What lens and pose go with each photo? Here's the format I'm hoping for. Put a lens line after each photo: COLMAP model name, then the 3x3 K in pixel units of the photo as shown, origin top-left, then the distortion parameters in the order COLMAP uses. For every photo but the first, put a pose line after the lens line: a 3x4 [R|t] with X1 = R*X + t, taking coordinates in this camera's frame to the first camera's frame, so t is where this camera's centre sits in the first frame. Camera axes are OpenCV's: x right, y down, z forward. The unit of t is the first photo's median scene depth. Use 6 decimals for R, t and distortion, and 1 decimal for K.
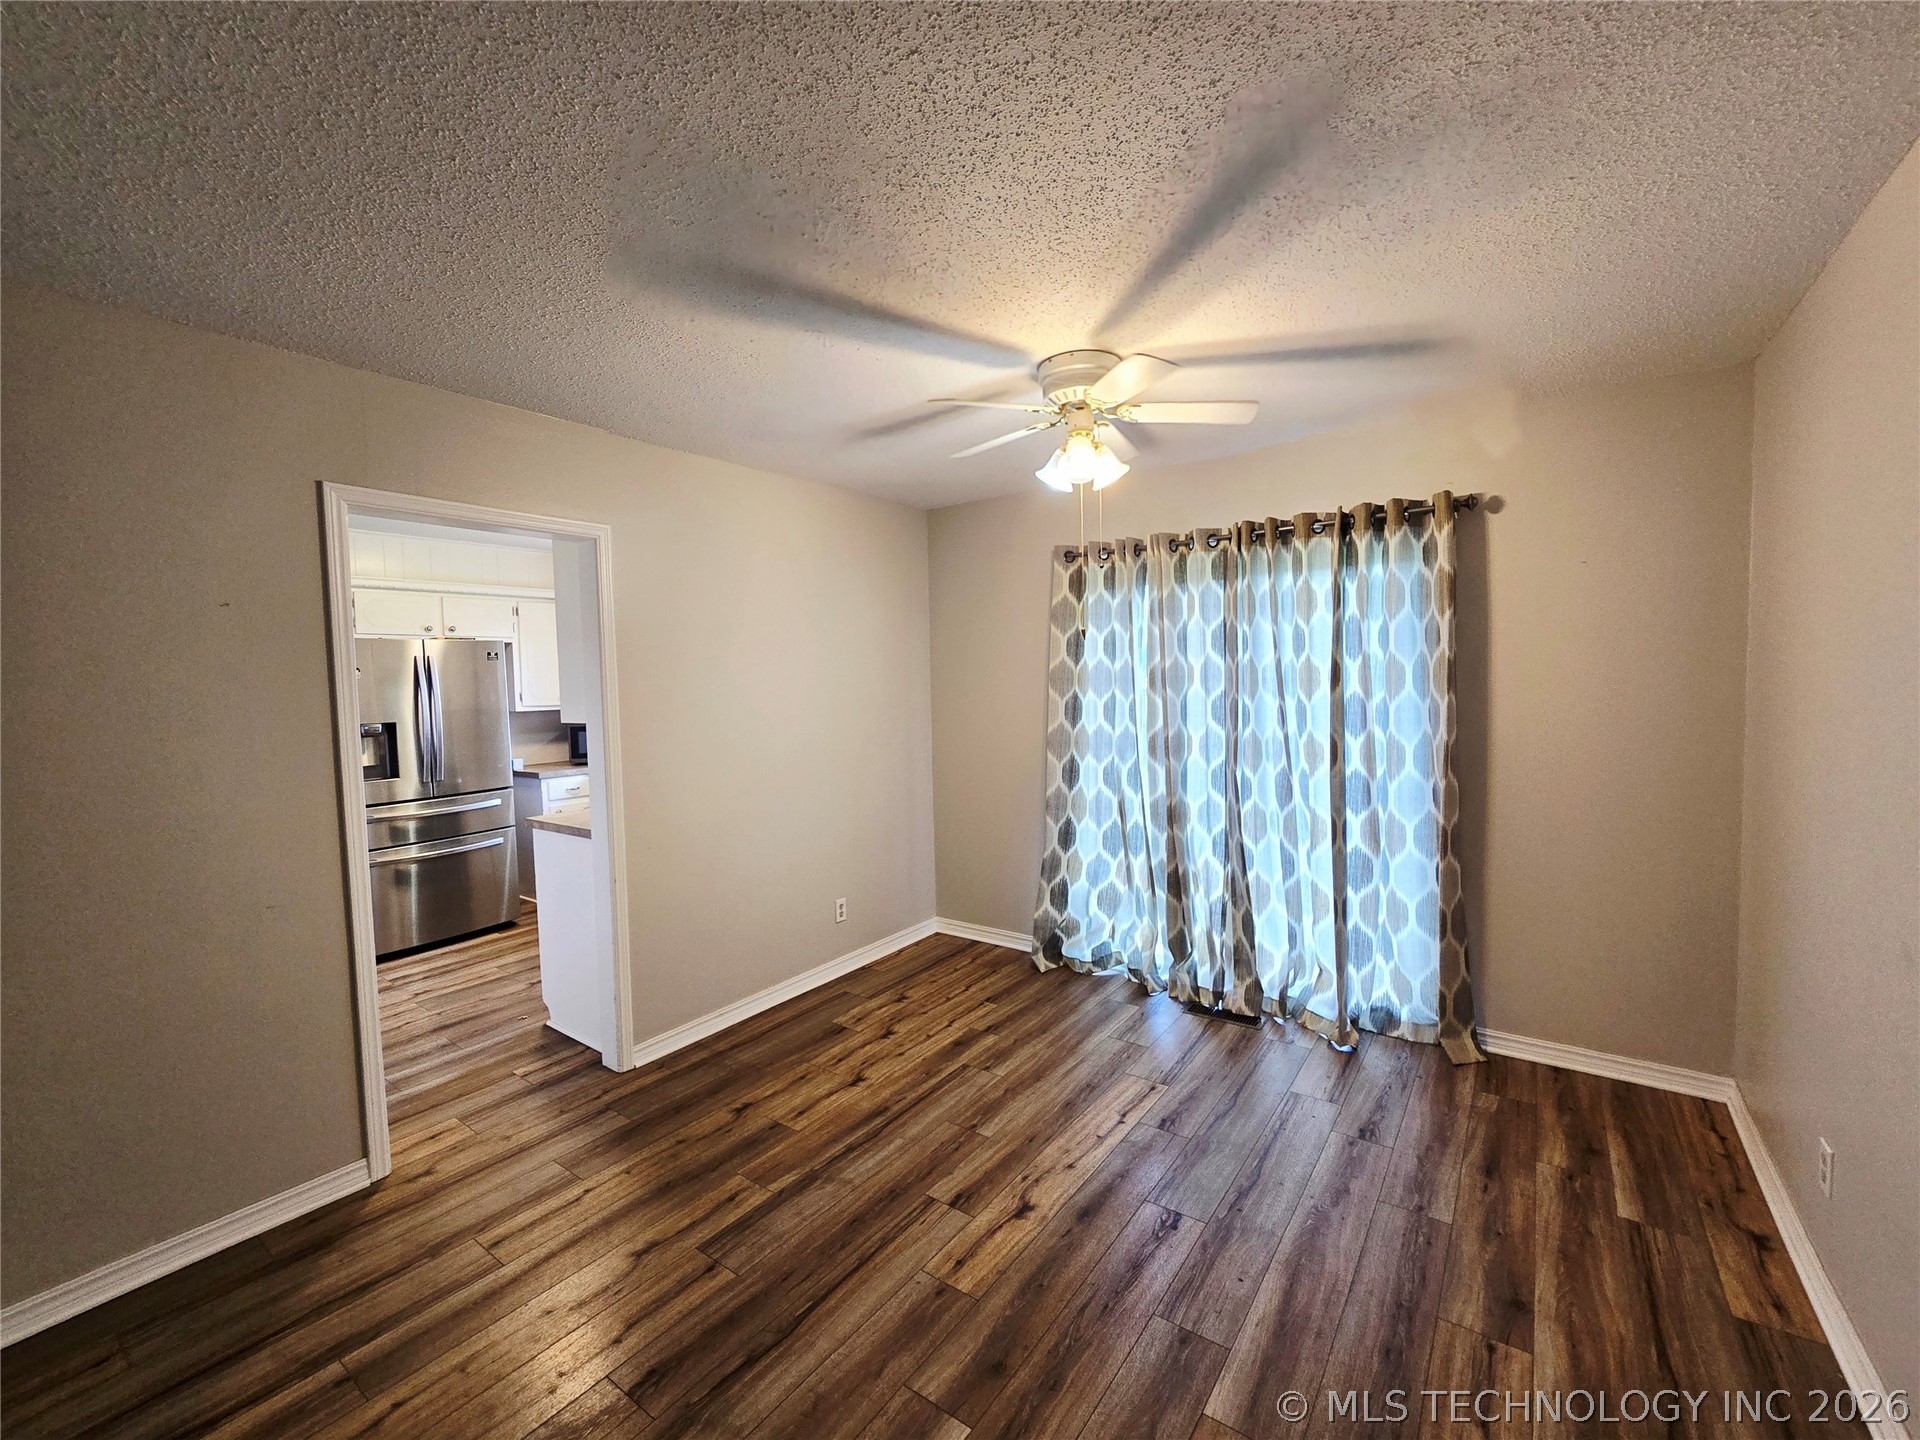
lens RADIAL K [[794.7, 0, 960.0], [0, 794.7, 720.0], [0, 0, 1]] dist [0.000606, 0.000472]
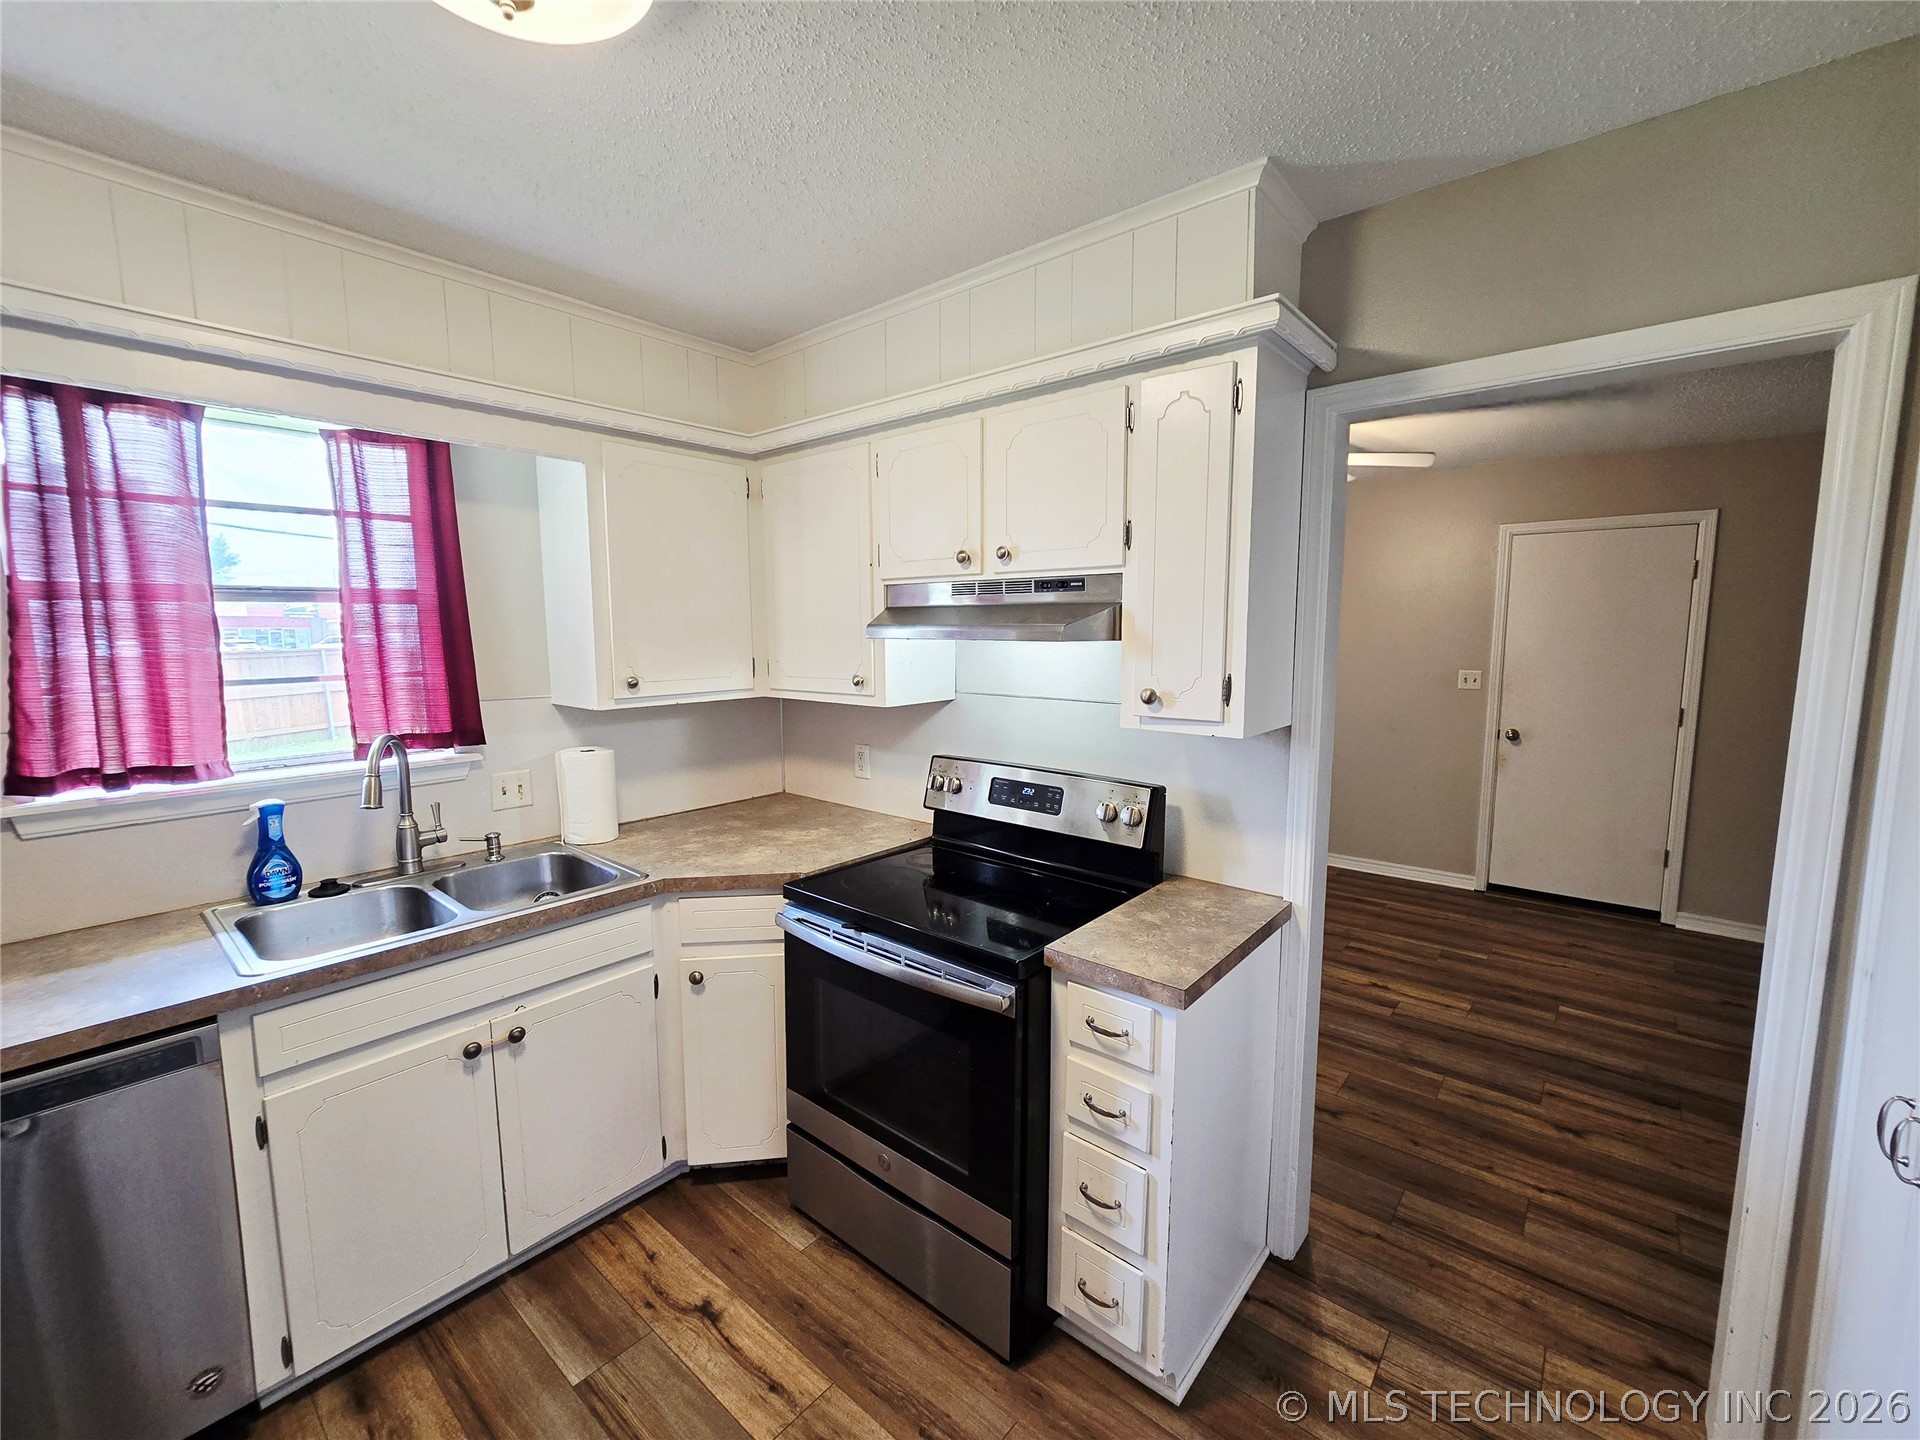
lens RADIAL K [[794.7, 0, 960.0], [0, 794.7, 720.0], [0, 0, 1]] dist [0.000606, 0.000472]
pose [[0.064408, -0.086227, 0.994191, -1.504512], [0.051576, 0.995216, 0.082974, -0.078544], [-0.996590, 0.045932, 0.068547, 1.713474]]
